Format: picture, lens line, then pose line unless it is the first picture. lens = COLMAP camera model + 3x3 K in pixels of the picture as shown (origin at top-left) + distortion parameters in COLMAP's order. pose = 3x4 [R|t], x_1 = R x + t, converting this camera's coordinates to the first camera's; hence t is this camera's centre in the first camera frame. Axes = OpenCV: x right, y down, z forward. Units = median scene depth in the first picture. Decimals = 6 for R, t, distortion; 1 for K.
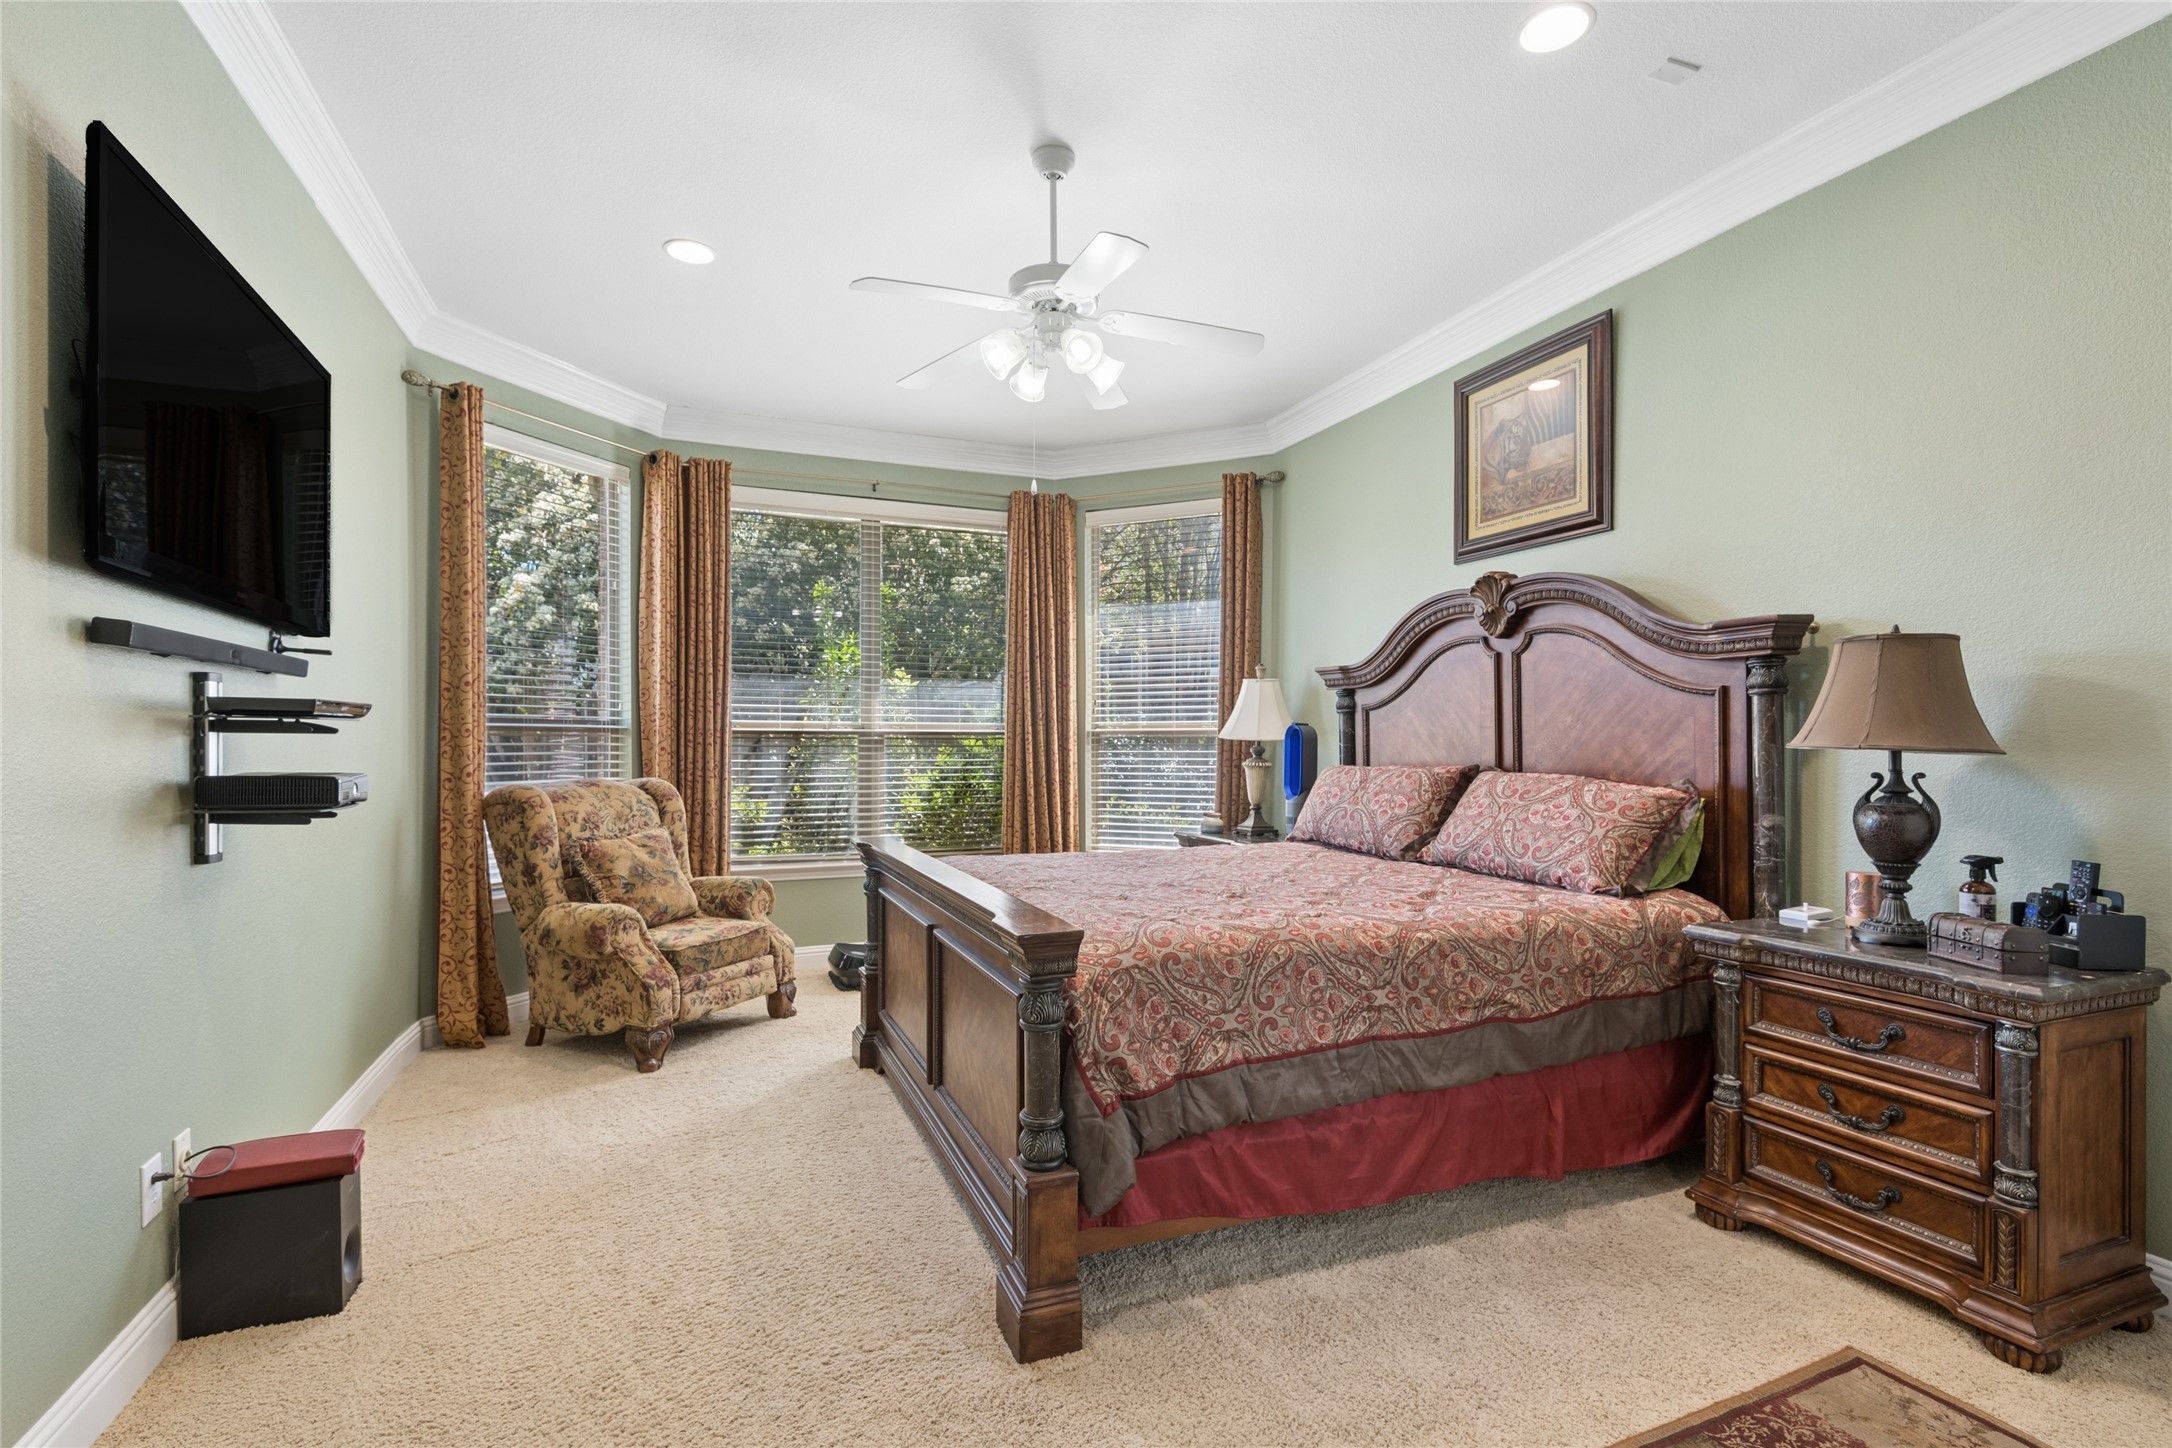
lens RADIAL K [[984.1, 0, 1084.9], [0, 984.1, 735.5], [0, 0, 1]] dist [0.020205, -0.013471]
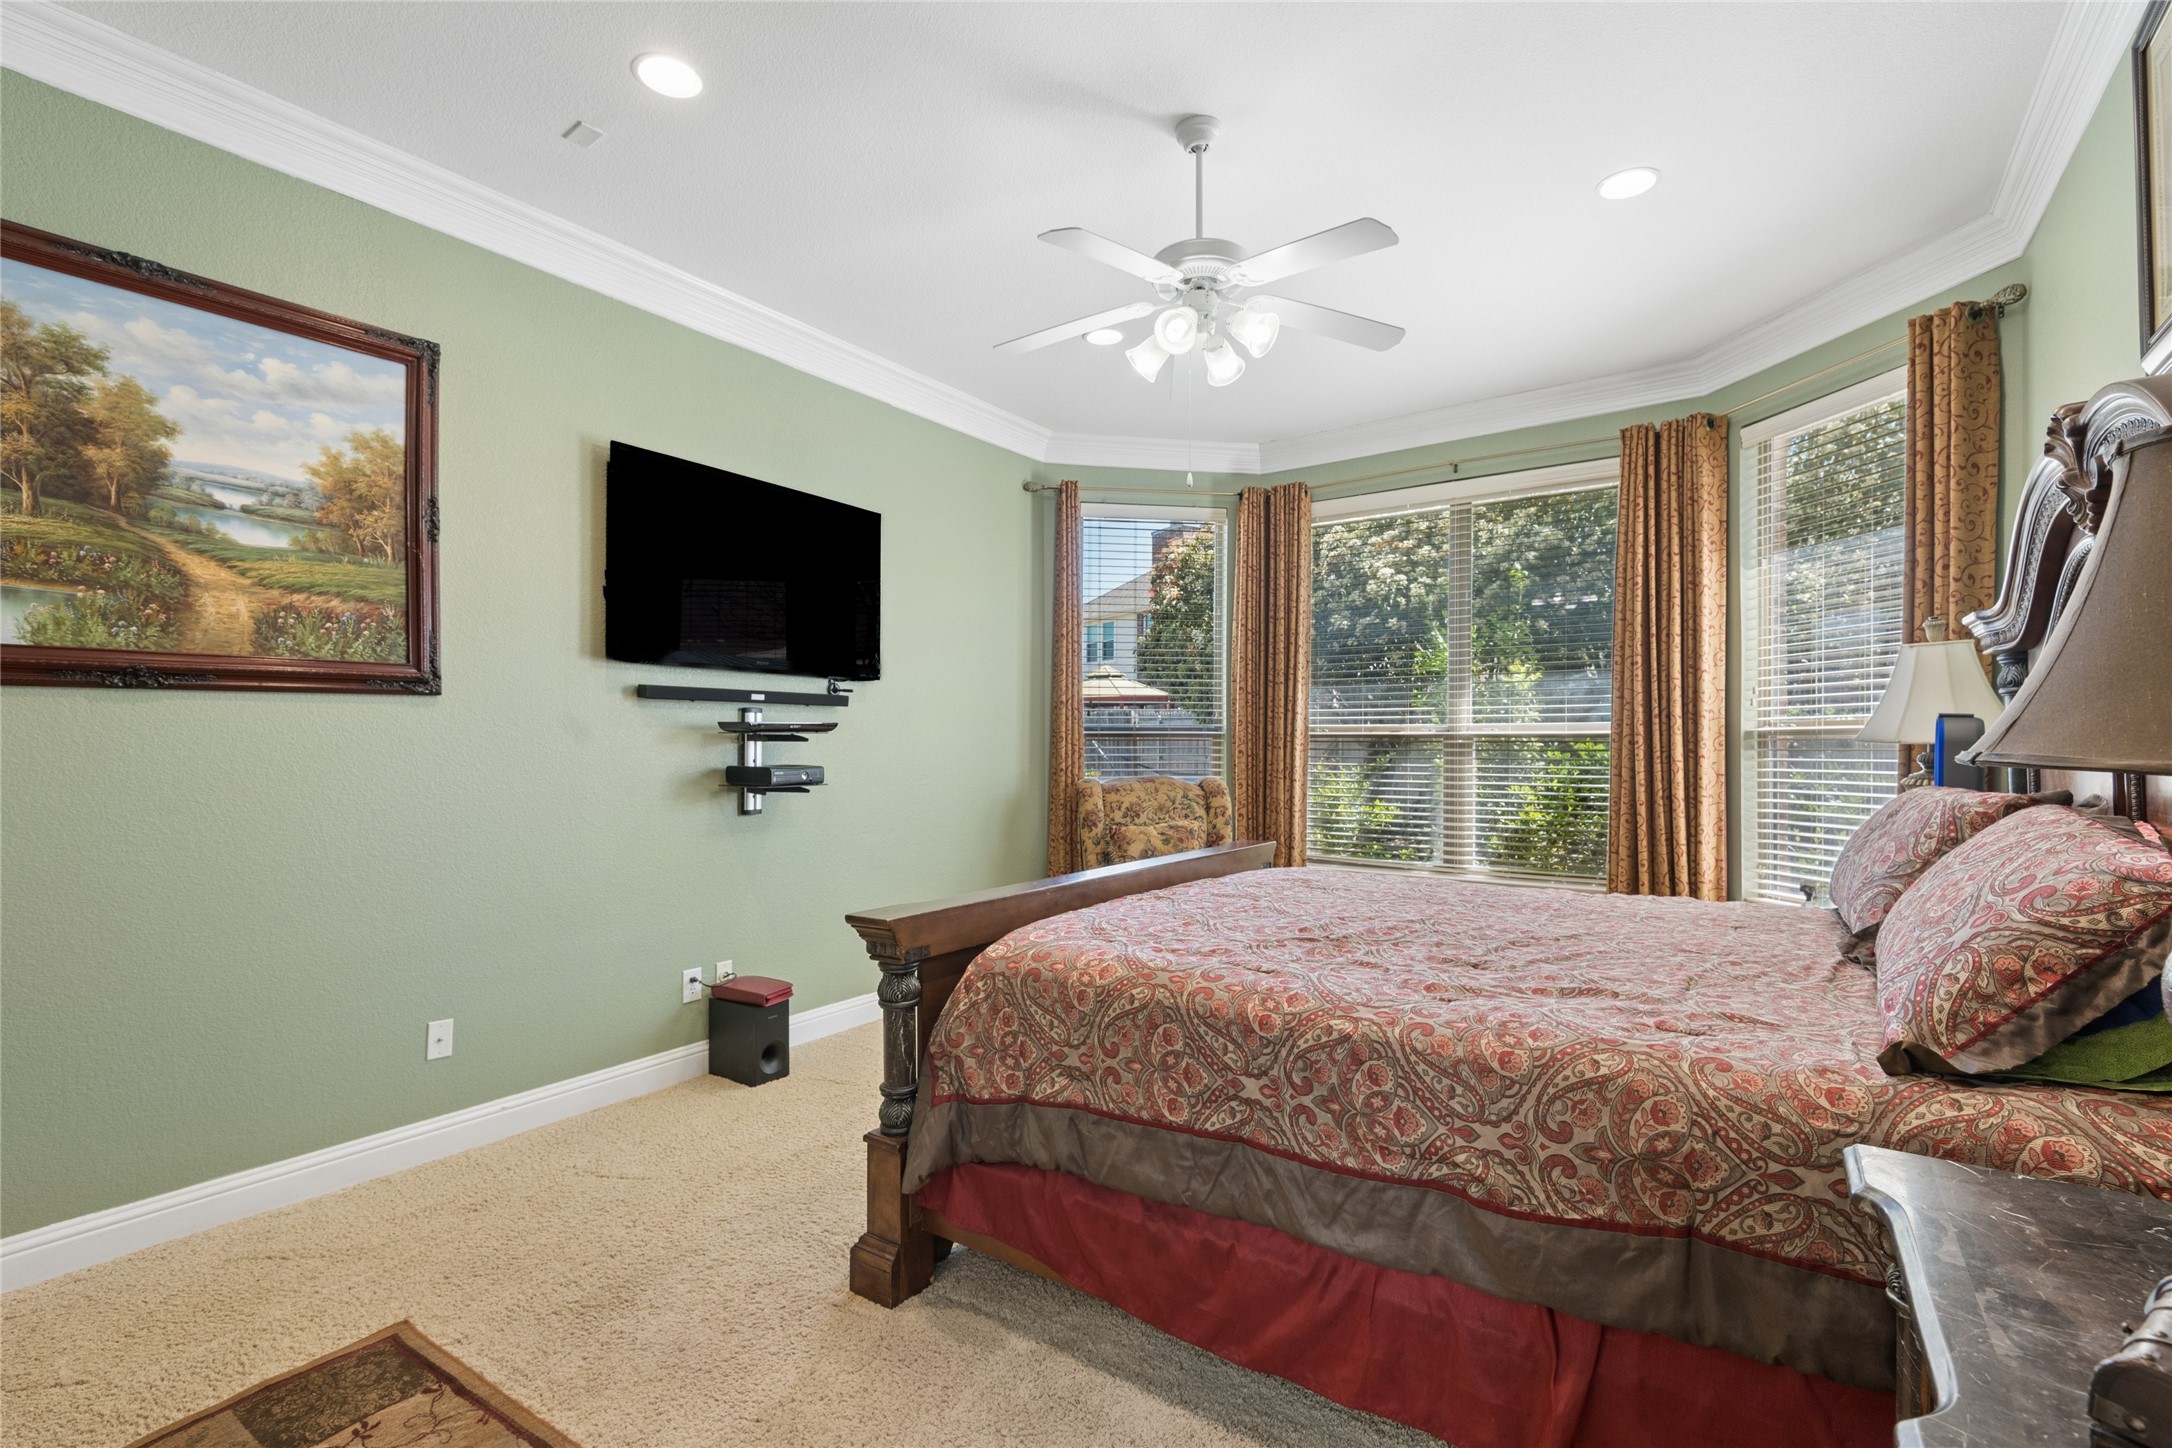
lens RADIAL K [[984.1, 0, 1081.7], [0, 984.1, 727.5], [0, 0, 1]] dist [0.020205, -0.013471]
pose [[0.553012, -0.016862, -0.833003, 0.797421], [0.007649, 0.999856, -0.015161, 0.002415], [0.833138, 0.002013, 0.553061, 0.447784]]
